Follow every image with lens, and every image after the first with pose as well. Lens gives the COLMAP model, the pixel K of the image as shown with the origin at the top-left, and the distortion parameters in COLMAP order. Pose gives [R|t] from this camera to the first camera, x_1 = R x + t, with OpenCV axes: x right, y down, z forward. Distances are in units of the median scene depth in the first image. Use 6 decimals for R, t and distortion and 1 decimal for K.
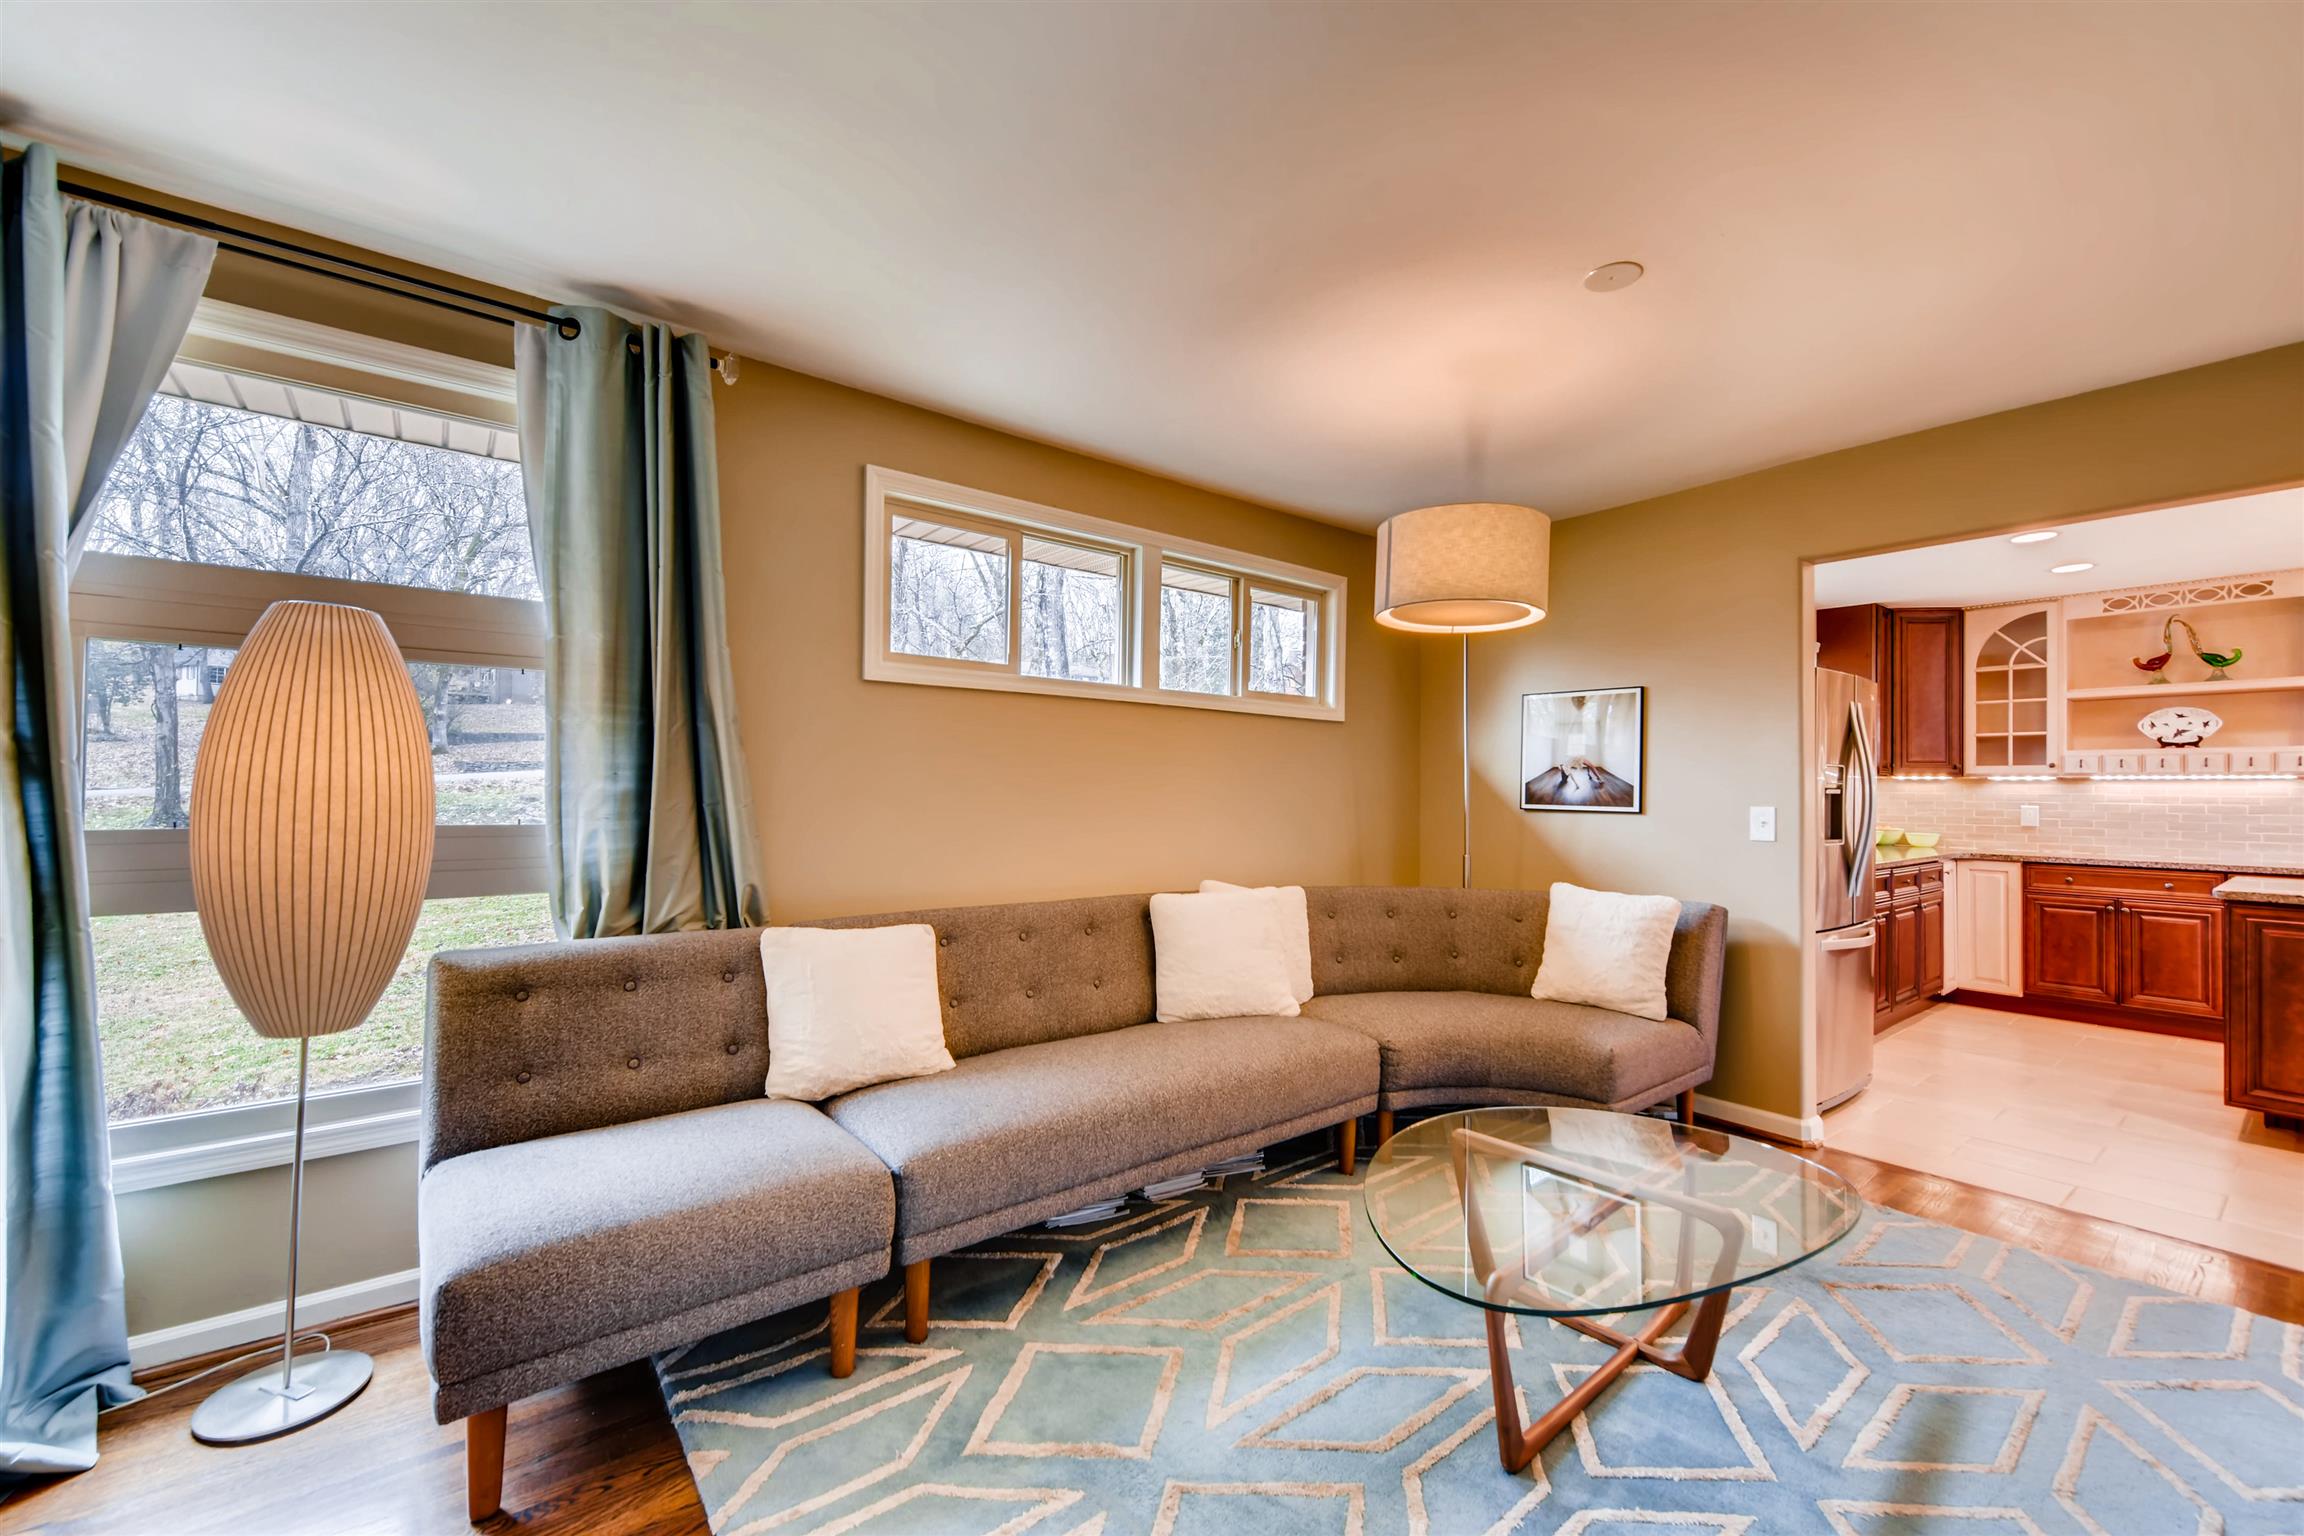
lens RADIAL K [[919.3, 0, 1162.6], [0, 919.3, 778.0], [0, 0, 1]] dist [0.007730, -0.001064]
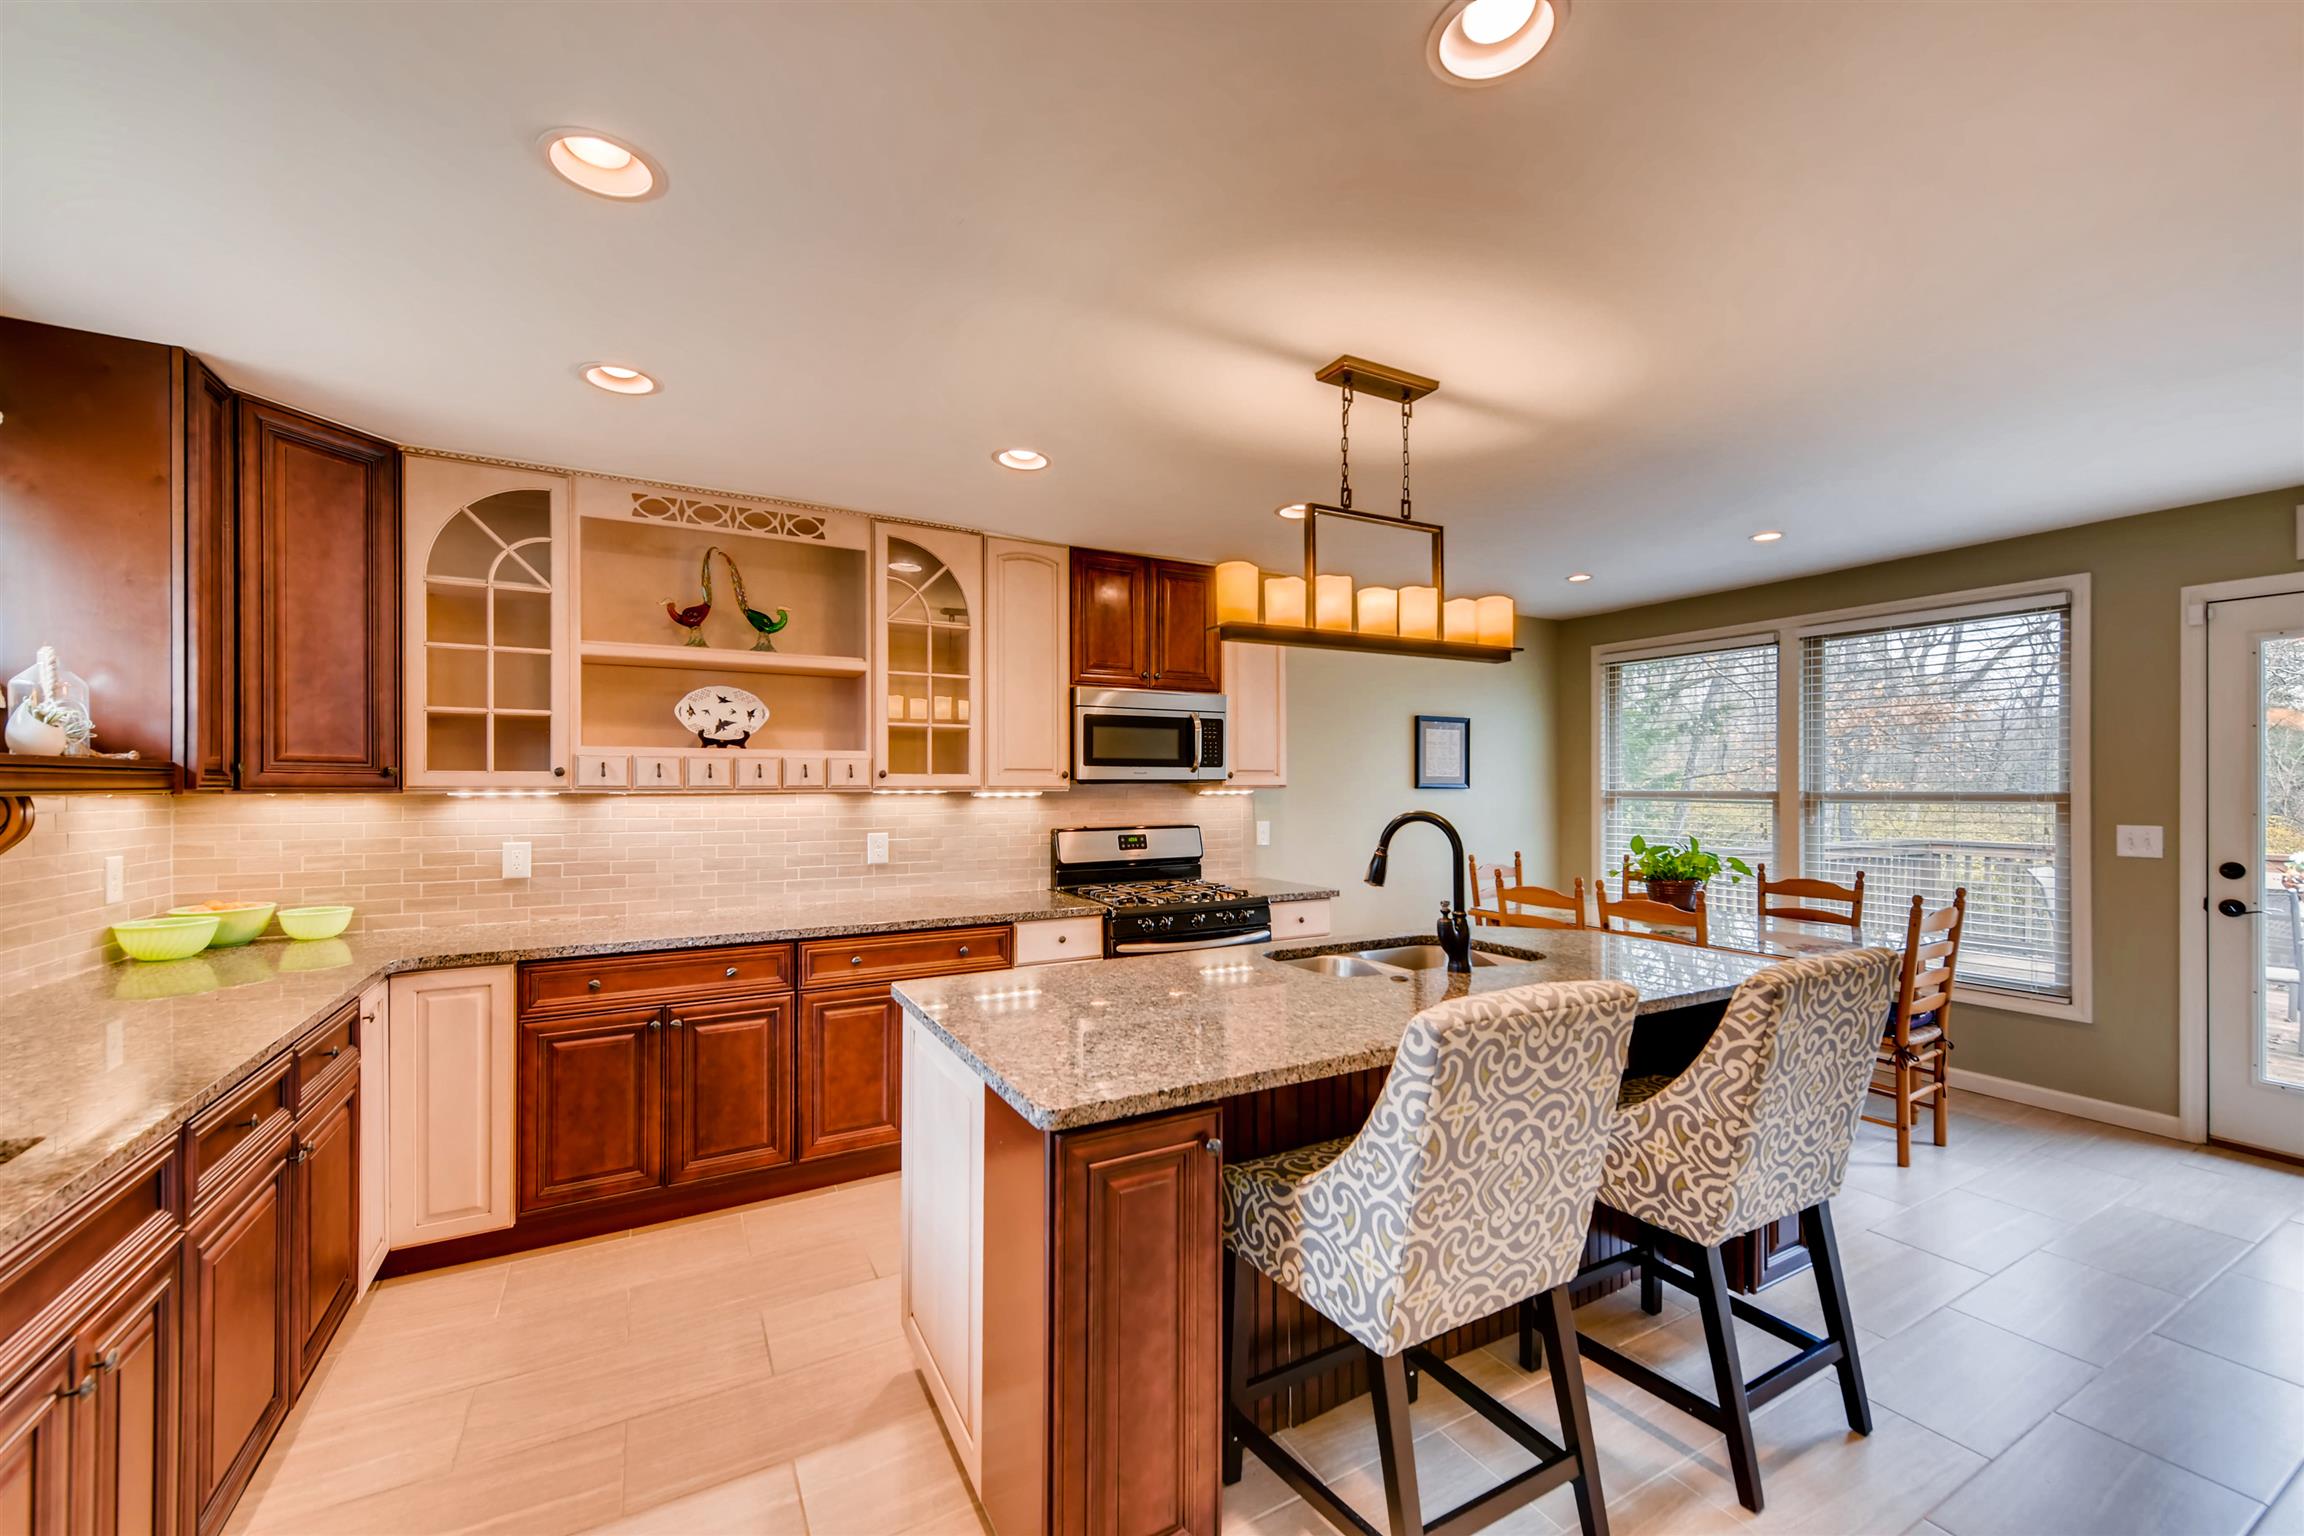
lens RADIAL K [[919.3, 0, 1166.3], [0, 919.3, 782.1], [0, 0, 1]] dist [0.007730, -0.001064]
pose [[0.152691, -0.006060, 0.988255, 0.481177], [-0.008293, 0.999938, 0.007412, -0.015025], [-0.988239, -0.009327, 0.152631, 0.568310]]
